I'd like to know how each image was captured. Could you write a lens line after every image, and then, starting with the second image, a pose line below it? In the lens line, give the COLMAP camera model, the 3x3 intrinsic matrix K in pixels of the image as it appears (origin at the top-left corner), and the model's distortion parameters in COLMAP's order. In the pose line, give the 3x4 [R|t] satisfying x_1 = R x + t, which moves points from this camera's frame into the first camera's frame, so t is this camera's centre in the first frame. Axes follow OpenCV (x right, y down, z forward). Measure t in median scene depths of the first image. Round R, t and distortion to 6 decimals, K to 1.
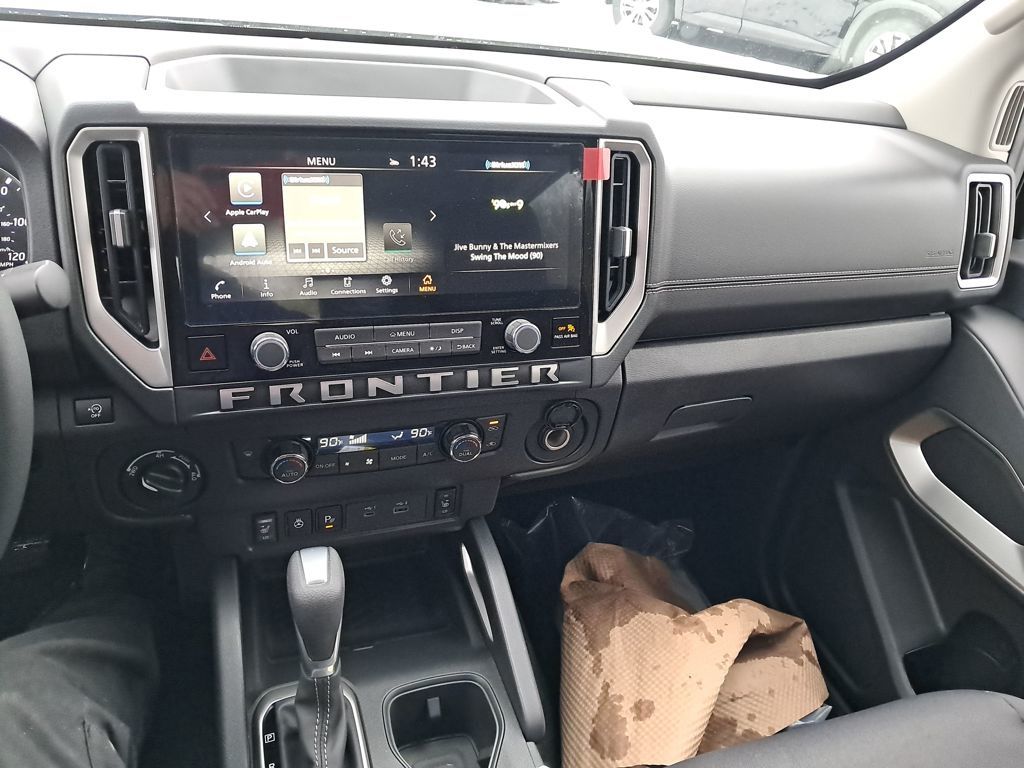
lens RADIAL K [[775.9, 0, 516.9], [0, 775.9, 380.4], [0, 0, 1]] dist [0.045997, -0.071535]
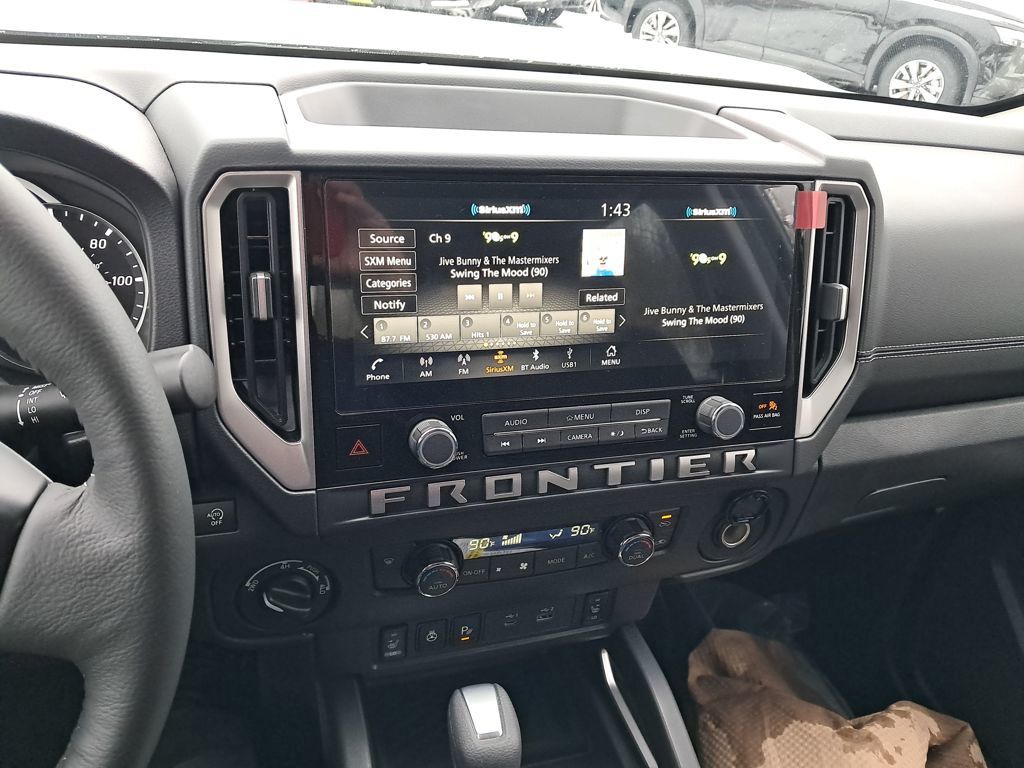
lens RADIAL K [[775.9, 0, 507.5], [0, 775.9, 378.6], [0, 0, 1]] dist [0.045997, -0.071535]
pose [[0.999827, 0.002065, -0.018485, -0.205671], [-0.002702, 0.999402, -0.034459, -0.070801], [0.018402, 0.034502, 0.999235, 0.176904]]
